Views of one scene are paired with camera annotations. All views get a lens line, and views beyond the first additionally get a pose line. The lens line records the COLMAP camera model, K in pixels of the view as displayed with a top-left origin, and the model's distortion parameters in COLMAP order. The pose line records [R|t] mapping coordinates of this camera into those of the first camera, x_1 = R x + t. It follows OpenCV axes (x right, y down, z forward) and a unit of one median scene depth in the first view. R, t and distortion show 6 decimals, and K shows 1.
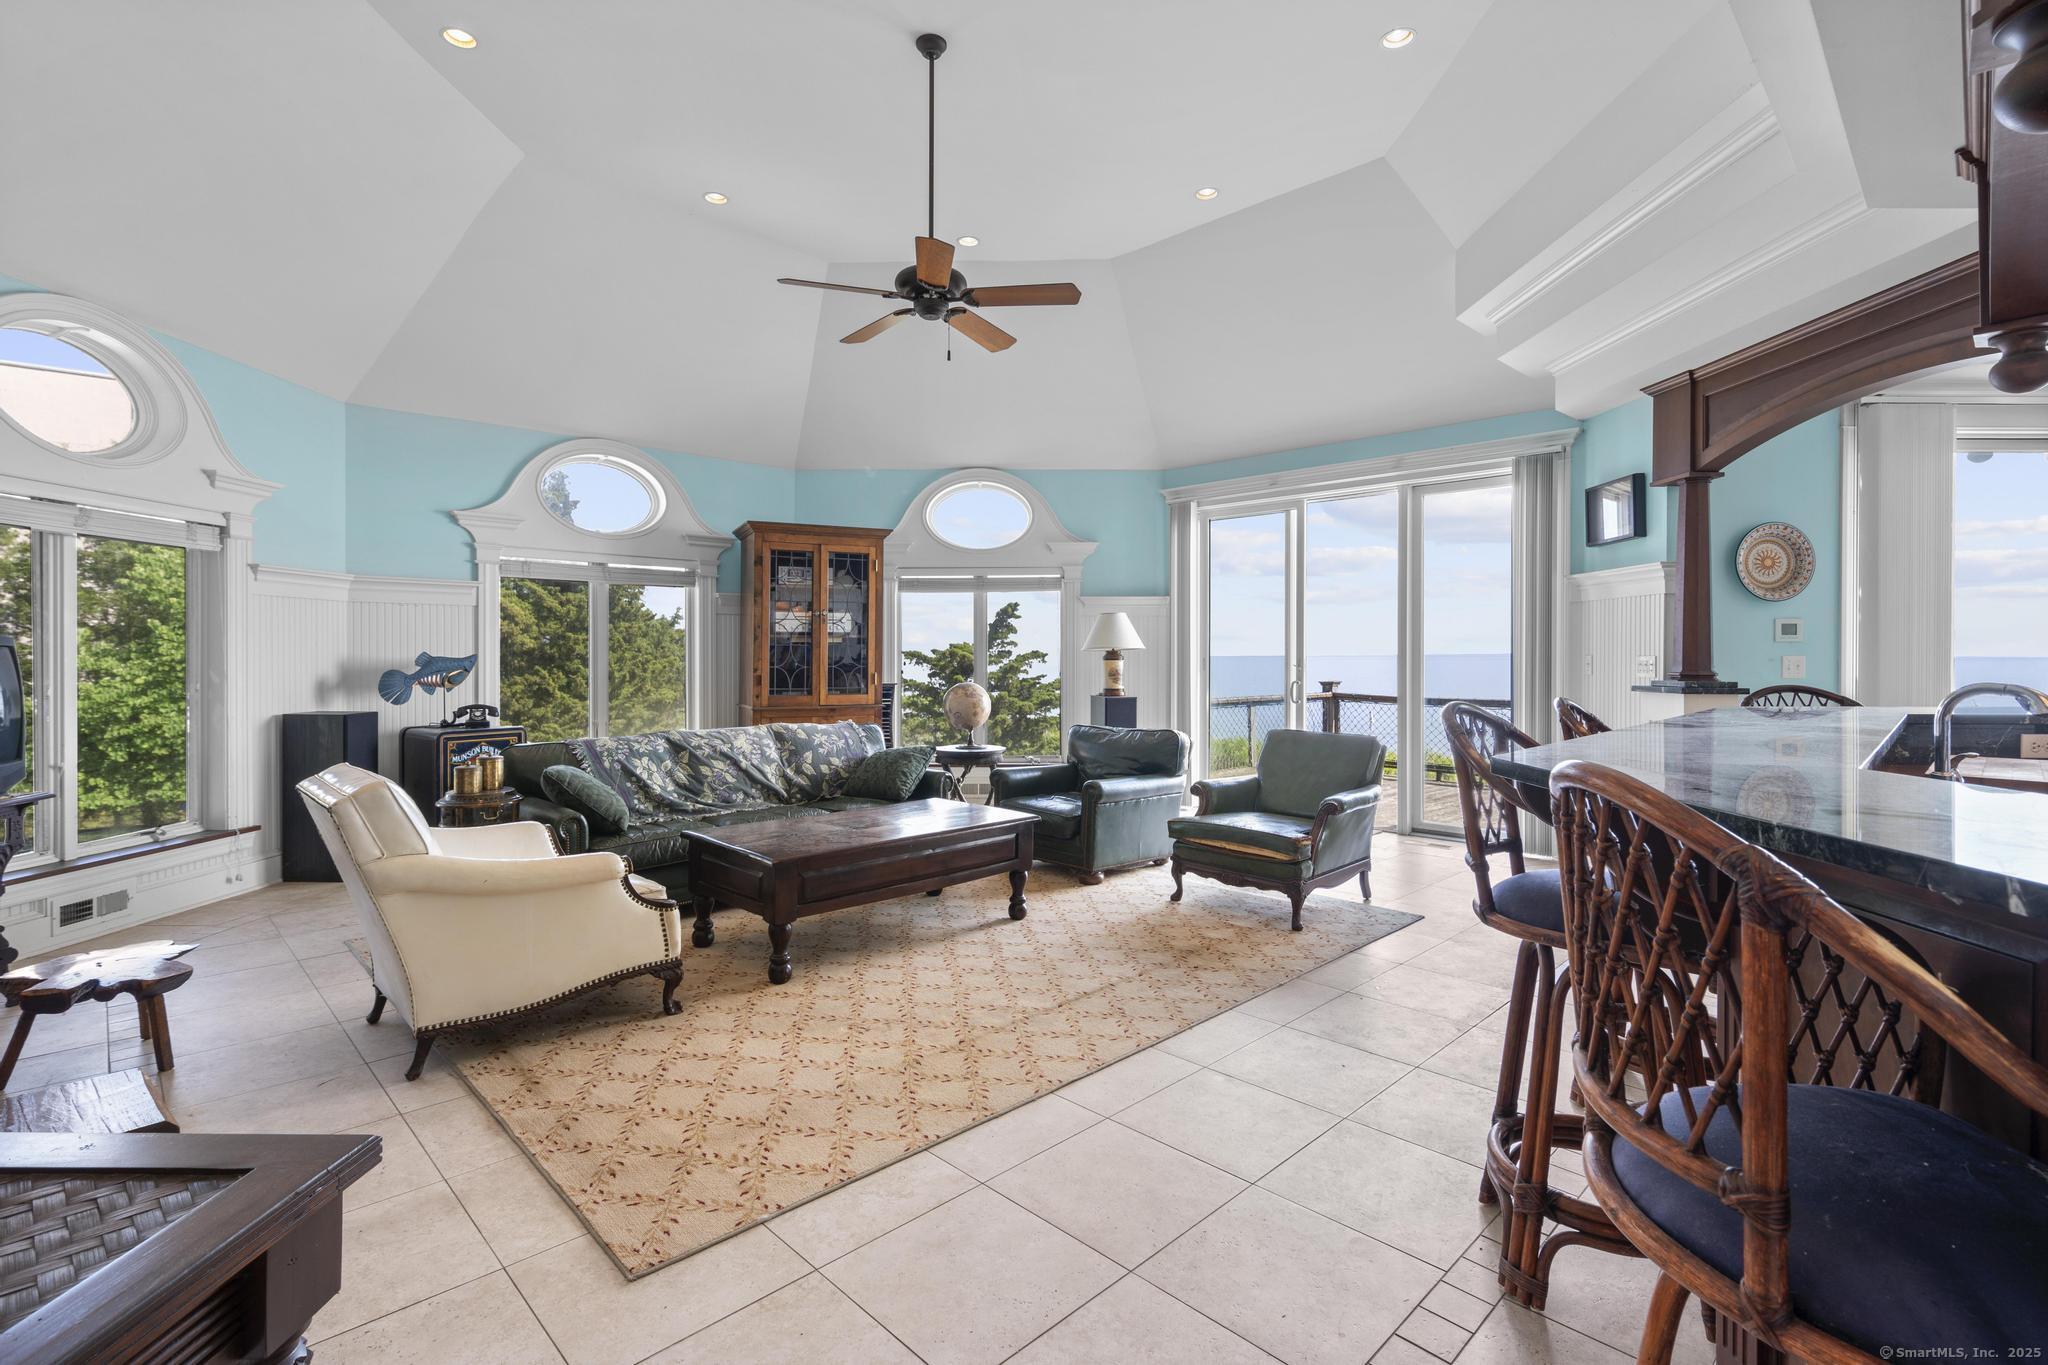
lens RADIAL K [[962.6, 0, 1025.8], [0, 962.6, 672.1], [0, 0, 1]] dist [0.006182, 0.000477]
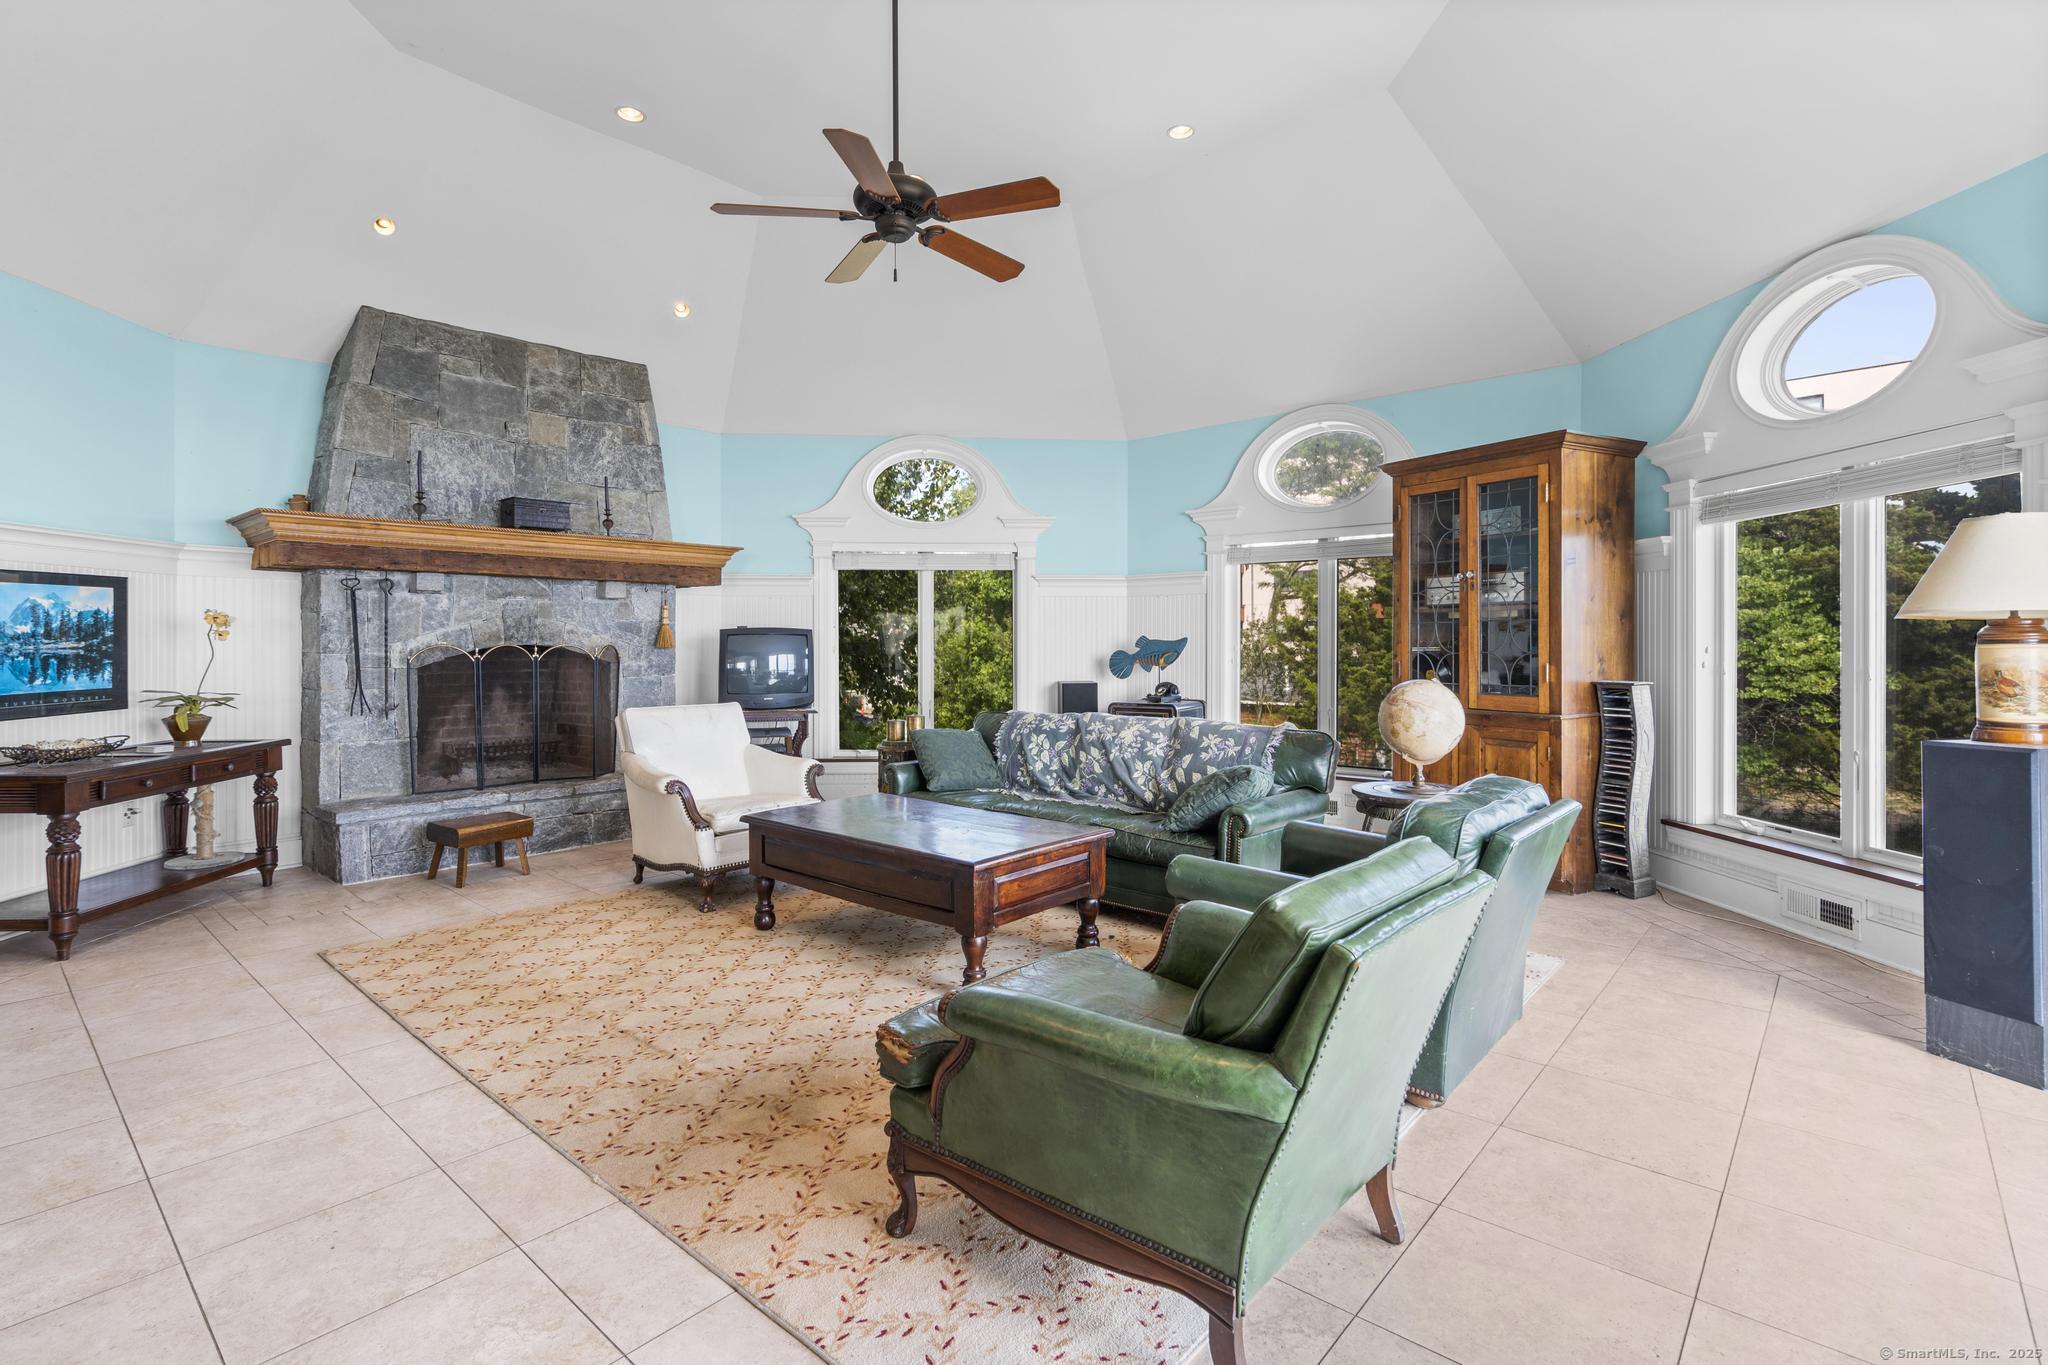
lens RADIAL K [[962.6, 0, 1012.6], [0, 962.6, 645.3], [0, 0, 1]] dist [0.006182, 0.000477]
pose [[0.067852, 0.001746, -0.997694, 0.646242], [-0.019510, 0.999810, 0.000423, -0.007991], [0.997505, 0.019436, 0.067873, 0.892724]]
